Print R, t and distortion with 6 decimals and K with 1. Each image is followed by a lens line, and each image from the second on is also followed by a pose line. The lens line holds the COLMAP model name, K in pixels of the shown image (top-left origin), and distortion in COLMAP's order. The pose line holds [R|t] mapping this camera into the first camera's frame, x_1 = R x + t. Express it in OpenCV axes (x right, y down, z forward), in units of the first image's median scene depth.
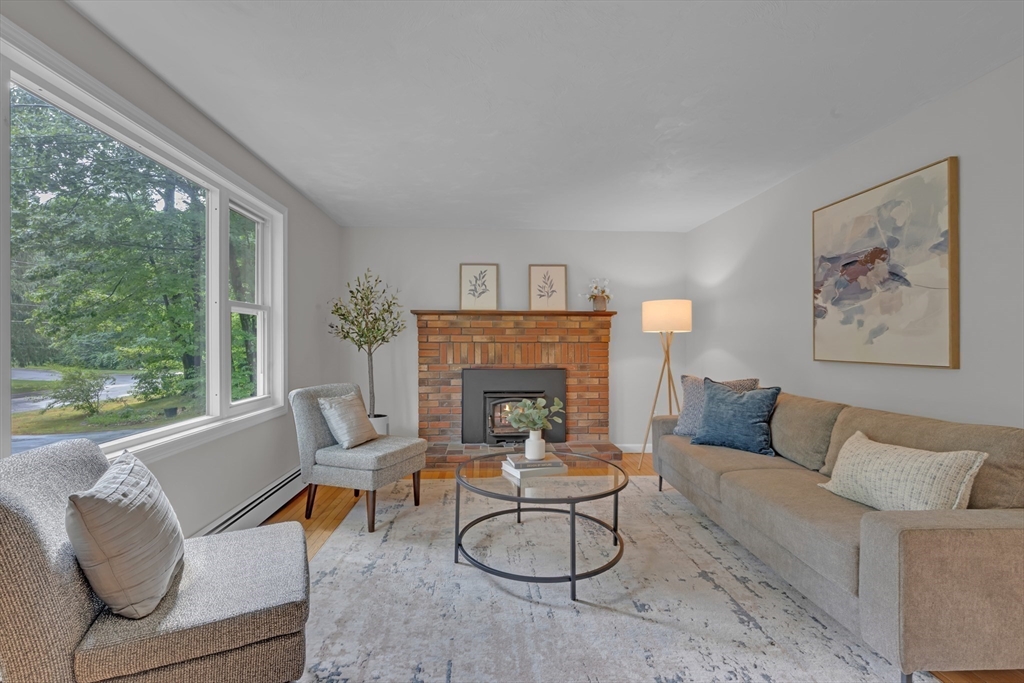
lens RADIAL K [[451.4, 0, 512.0], [0, 451.4, 341.5], [0, 0, 1]] dist [-0.000502, -0.000175]
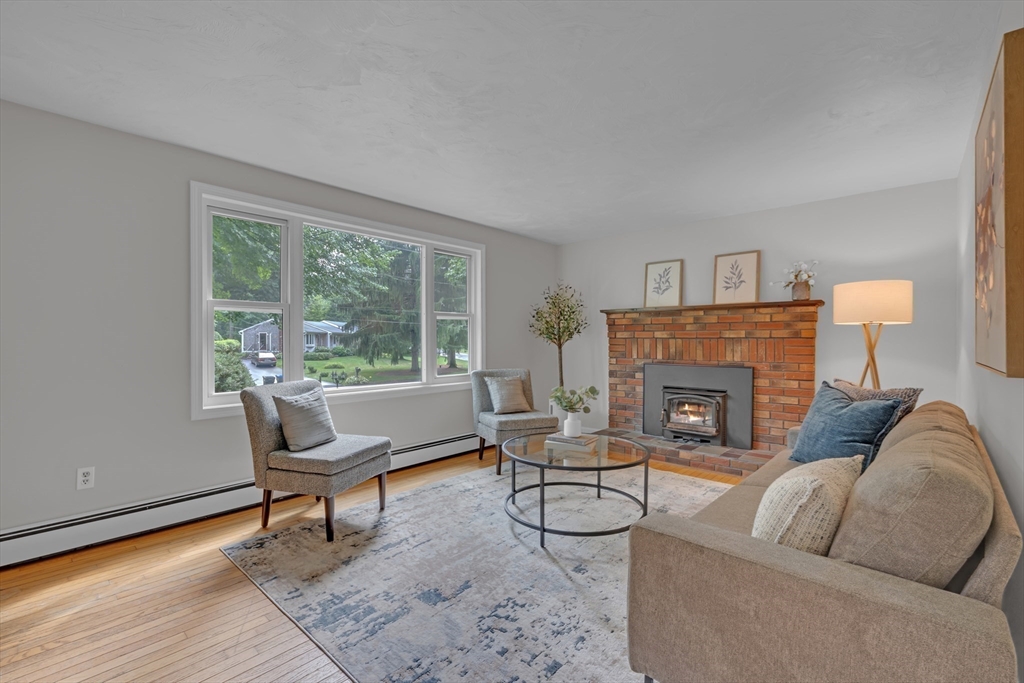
lens RADIAL K [[451.4, 0, 512.0], [0, 451.4, 341.5], [0, 0, 1]] dist [-0.000502, -0.000175]
pose [[0.700884, 0.003075, -0.713268, 0.426277], [0.000931, 0.999986, 0.005226, 0.003701], [0.713274, -0.004327, 0.700872, 0.037699]]
